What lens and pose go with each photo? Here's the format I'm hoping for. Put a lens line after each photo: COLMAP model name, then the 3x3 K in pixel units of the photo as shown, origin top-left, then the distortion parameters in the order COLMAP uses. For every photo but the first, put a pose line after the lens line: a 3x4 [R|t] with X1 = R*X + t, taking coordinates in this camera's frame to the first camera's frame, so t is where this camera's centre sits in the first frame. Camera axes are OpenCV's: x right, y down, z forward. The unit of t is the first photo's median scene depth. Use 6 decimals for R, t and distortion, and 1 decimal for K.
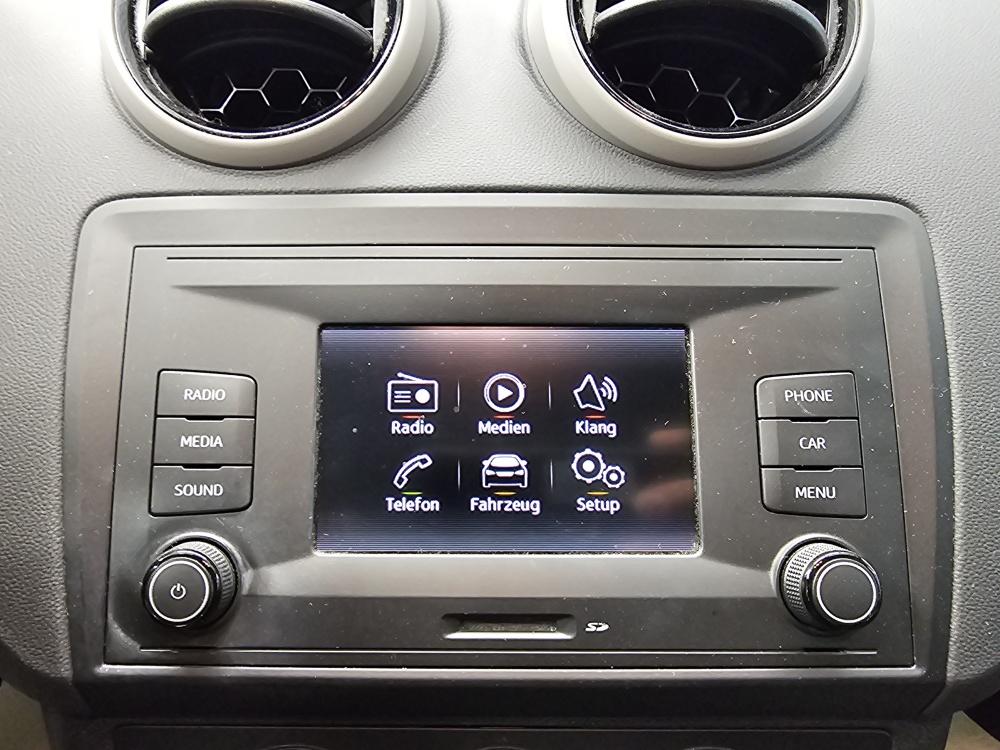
lens RADIAL K [[683.9, 0, 454.3], [0, 683.9, 377.0], [0, 0, 1]] dist [0.004538, -0.004129]
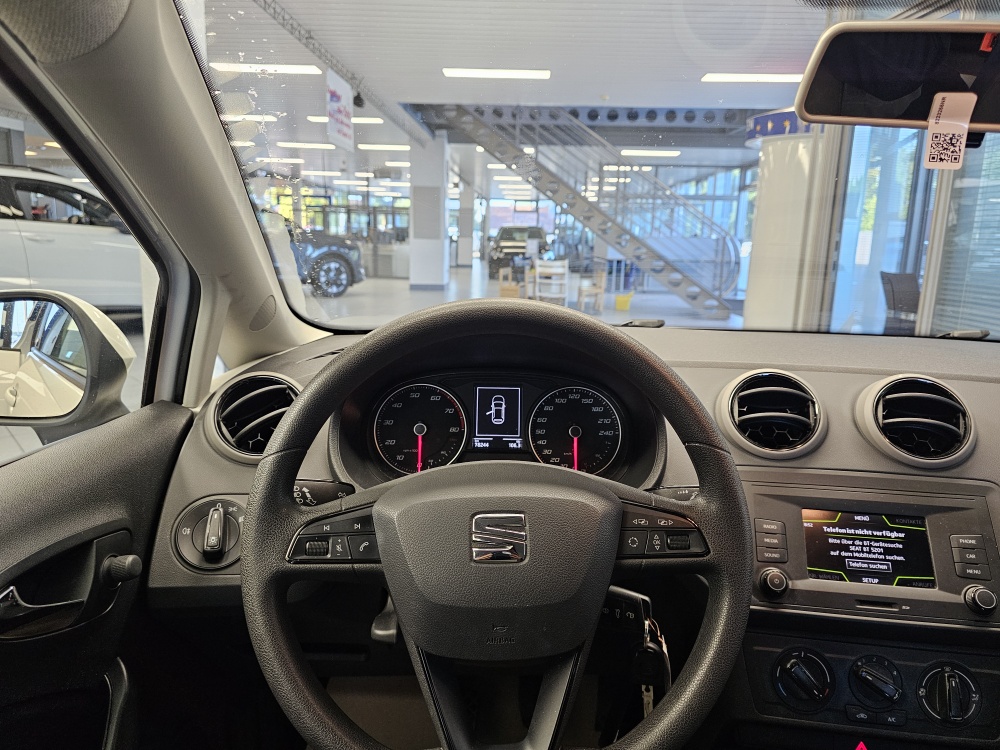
lens RADIAL K [[673.3, 0, 505.6], [0, 673.3, 370.3], [0, 0, 1]] dist [0.060318, -0.063335]
pose [[0.987476, 0.042462, -0.151947, -1.187425], [-0.090551, 0.941213, -0.325451, 0.514601], [0.129195, 0.335134, 0.933270, -2.572318]]
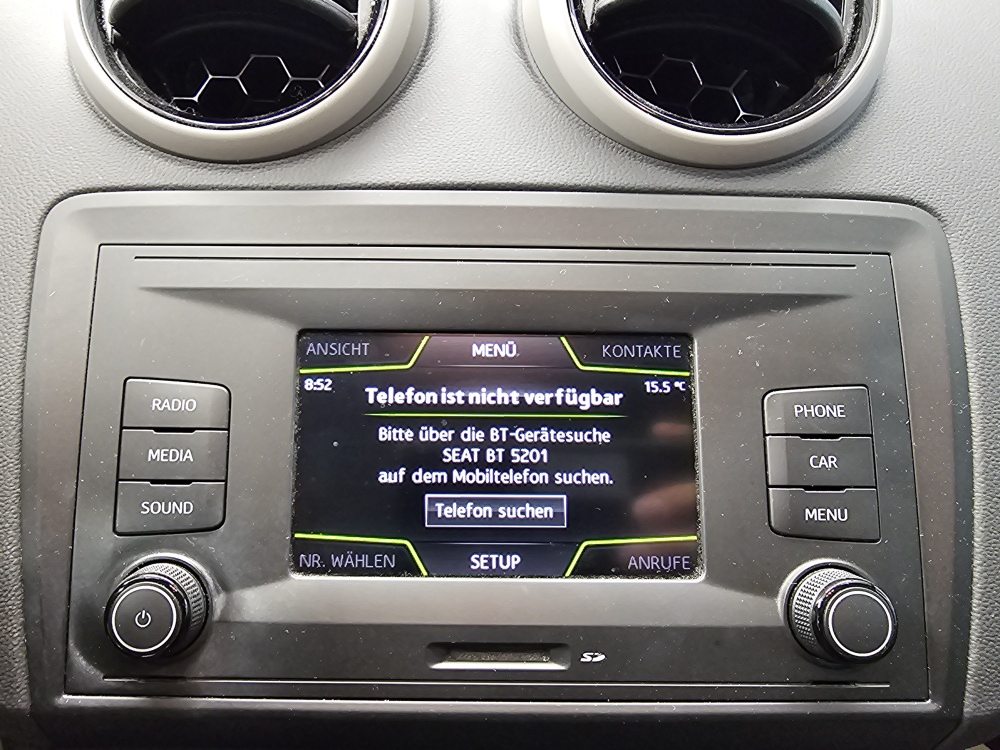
lens RADIAL K [[683.9, 0, 443.9], [0, 683.9, 378.9], [0, 0, 1]] dist [0.004538, -0.004129]
pose [[0.999940, 0.007573, 0.007931, -0.005472], [-0.007667, 0.999901, 0.011786, -0.024146], [-0.007841, -0.011846, 0.999899, 0.066570]]
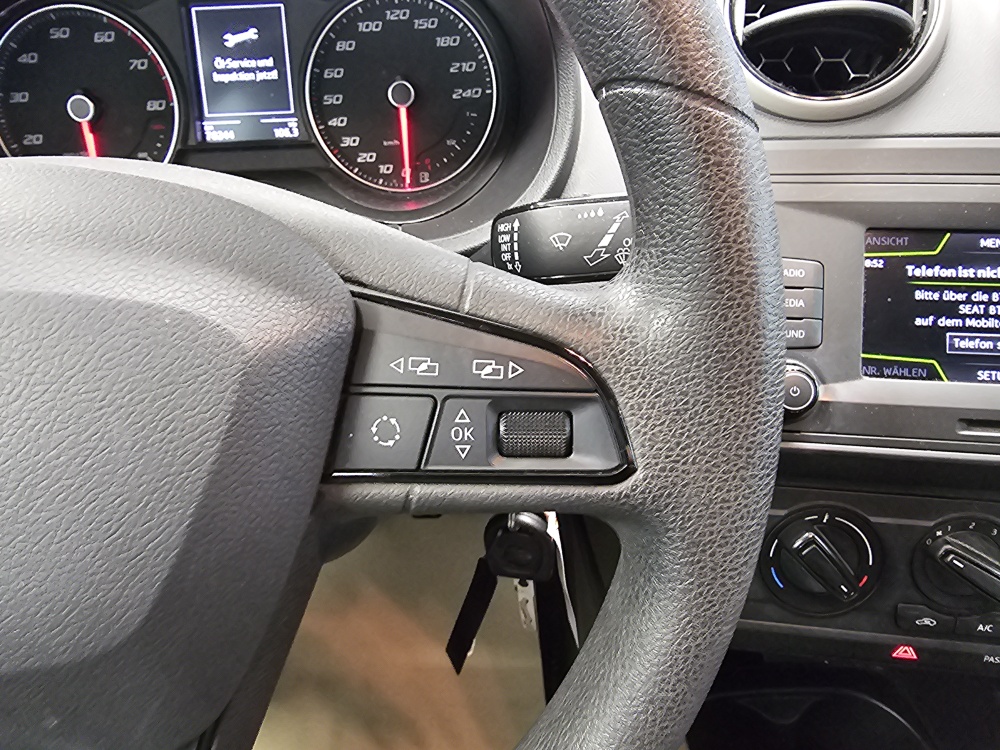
lens RADIAL K [[683.9, 0, 471.7], [0, 683.9, 377.1], [0, 0, 1]] dist [0.004538, -0.004129]
pose [[0.988900, 0.046082, -0.141256, -0.859644], [-0.033570, 0.995402, 0.089712, 0.147127], [0.144740, -0.083974, 0.985900, -0.653962]]
